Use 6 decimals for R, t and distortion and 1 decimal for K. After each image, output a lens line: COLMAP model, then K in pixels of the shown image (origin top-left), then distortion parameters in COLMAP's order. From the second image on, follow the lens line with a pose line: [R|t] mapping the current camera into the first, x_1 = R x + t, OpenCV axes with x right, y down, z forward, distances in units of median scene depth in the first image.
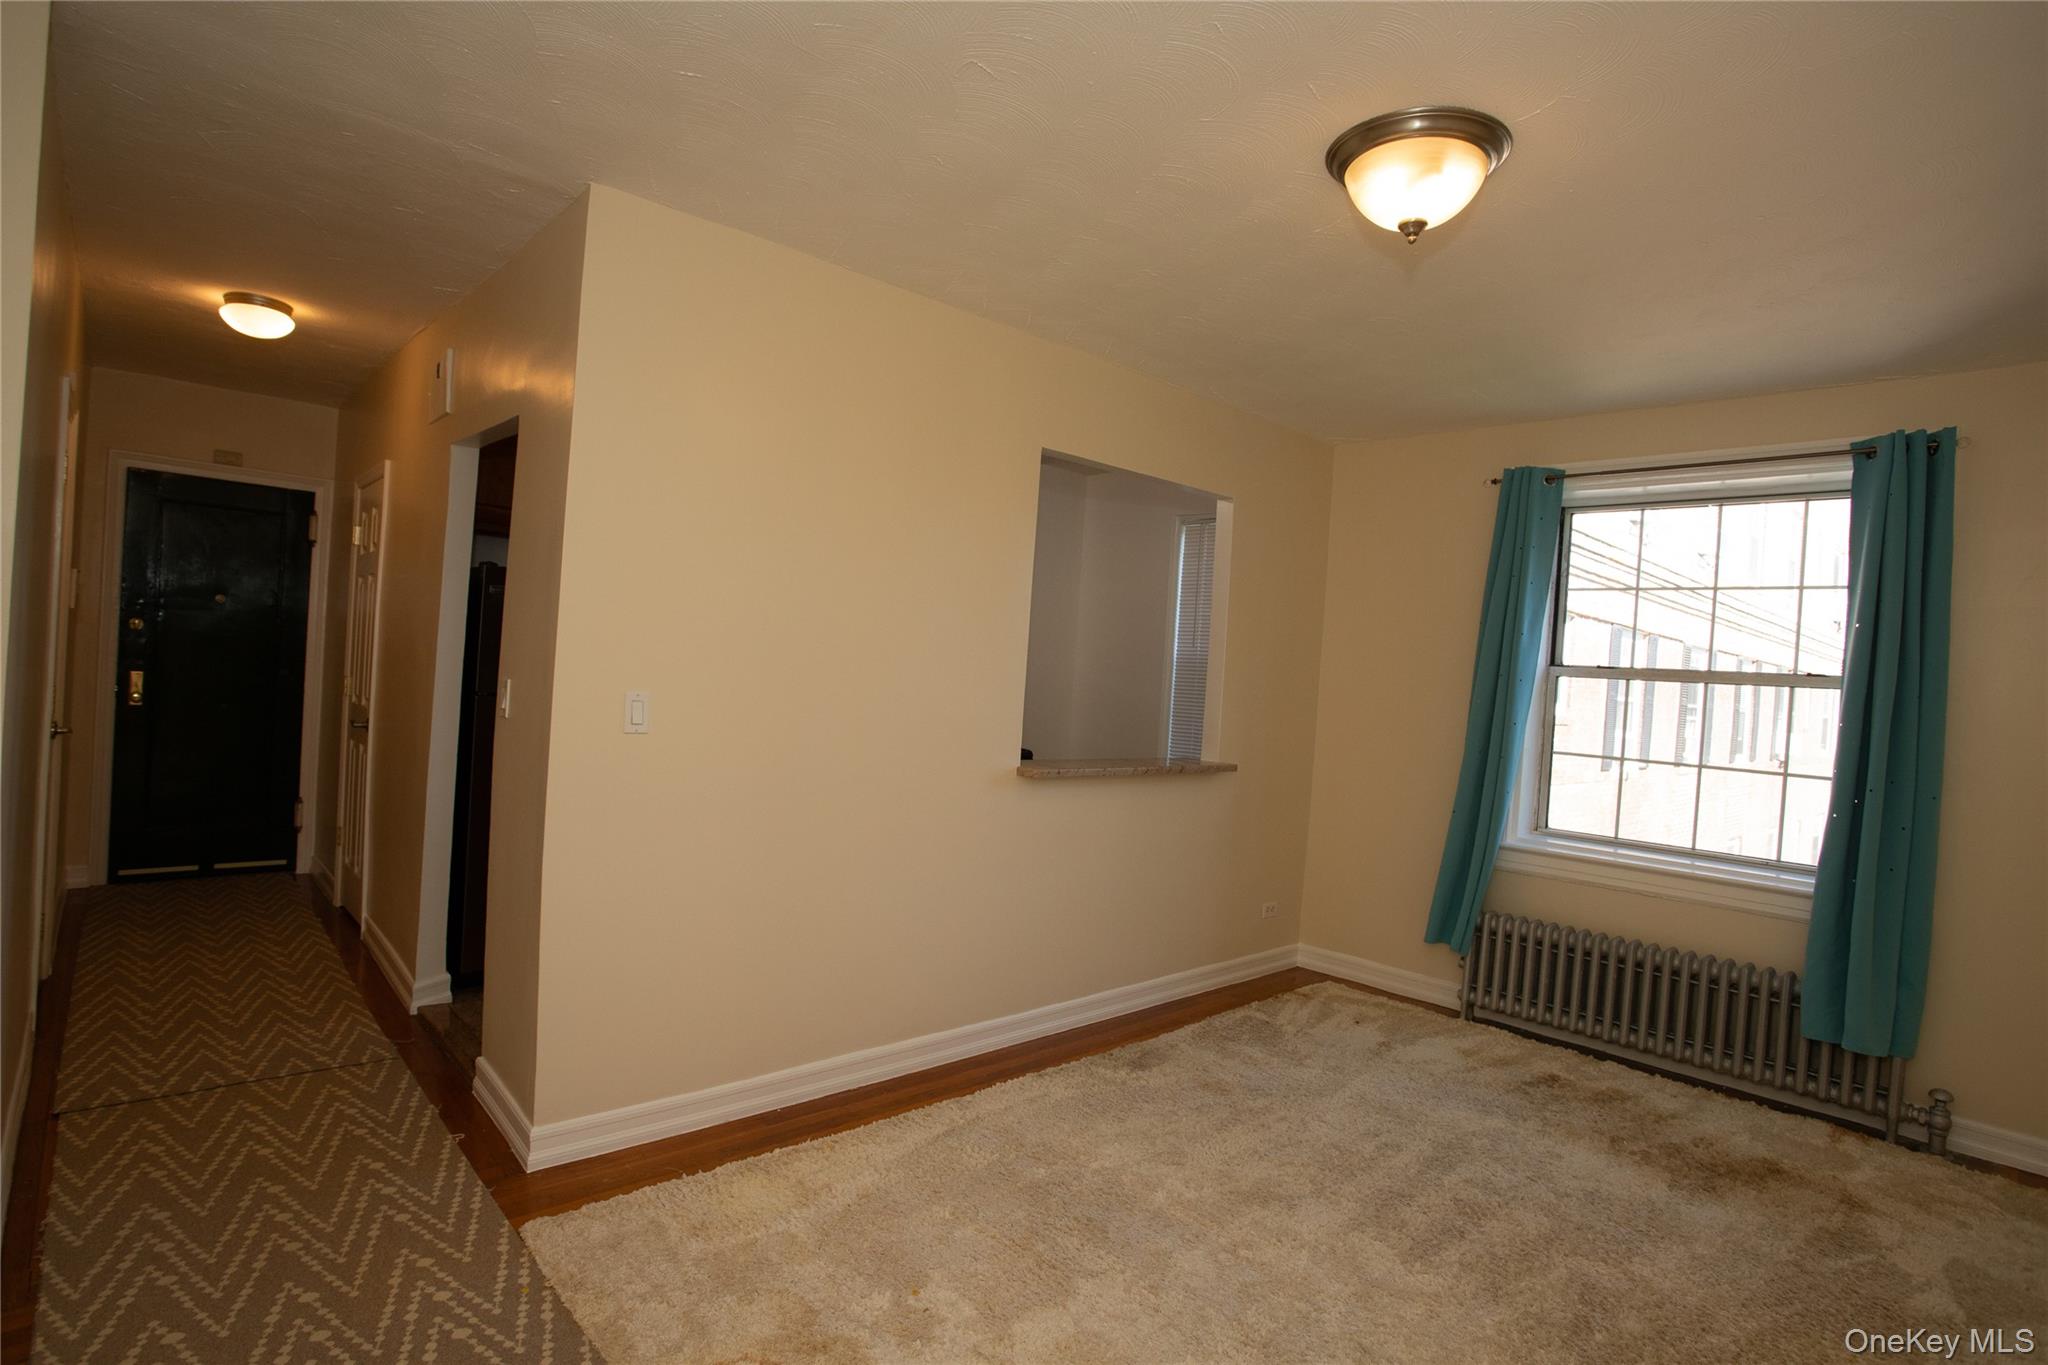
lens RADIAL K [[1024.5, 0, 1015.3], [0, 1024.5, 679.2], [0, 0, 1]] dist [-0.077606, 0.030980]
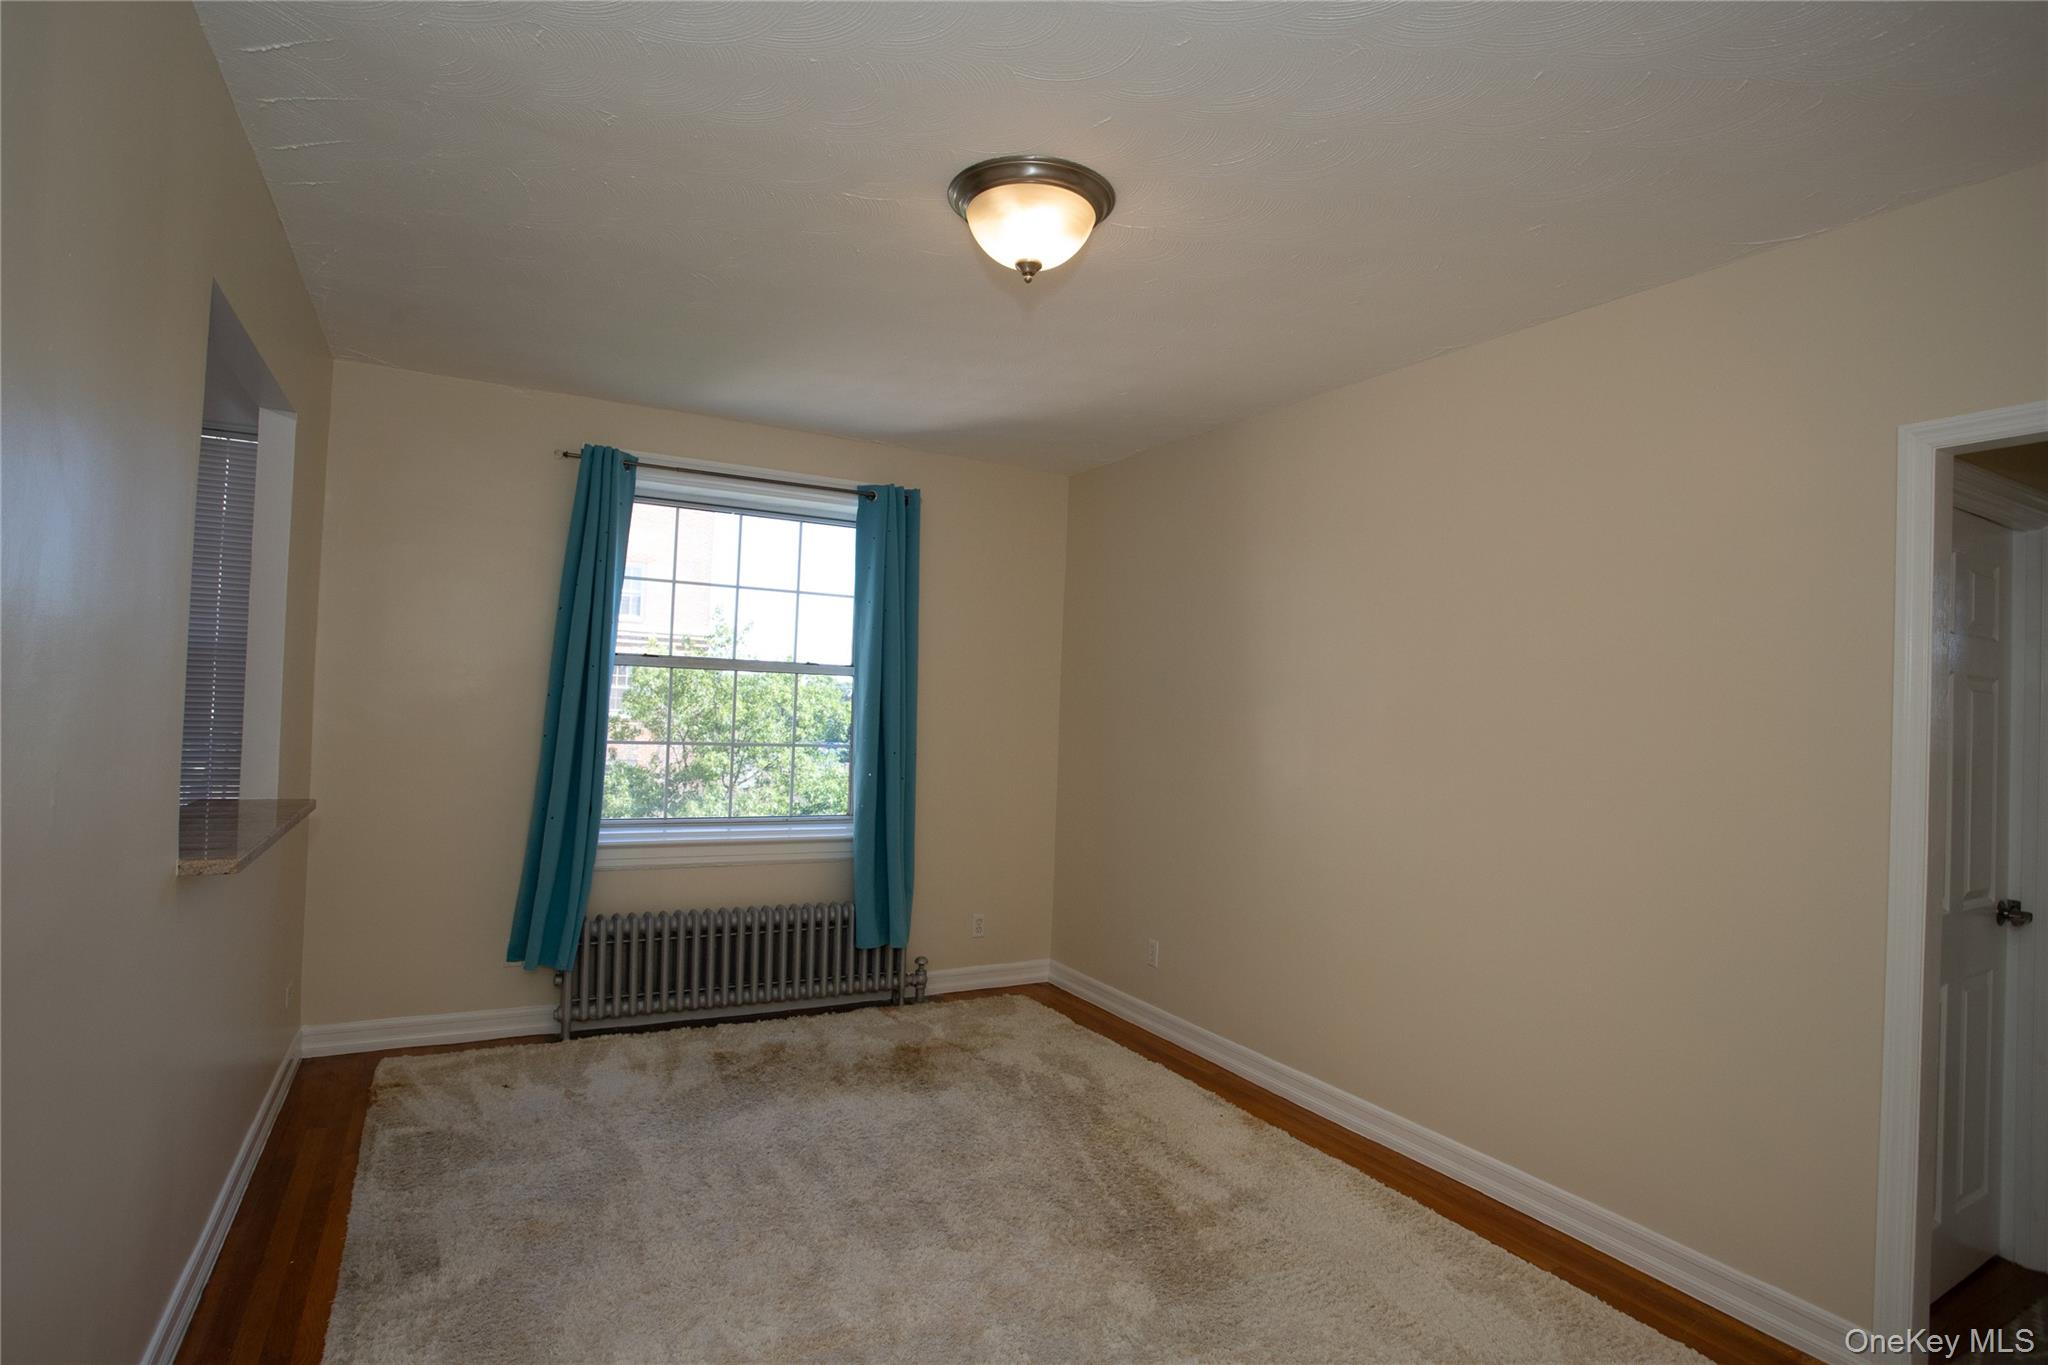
lens RADIAL K [[1024.5, 0, 1015.3], [0, 1024.5, 679.2], [0, 0, 1]] dist [-0.077606, 0.030980]
pose [[0.239557, -0.030844, 0.970392, -0.396530], [-0.012172, 0.999321, 0.034768, -0.033802], [-0.970806, -0.020141, 0.239019, 0.455579]]
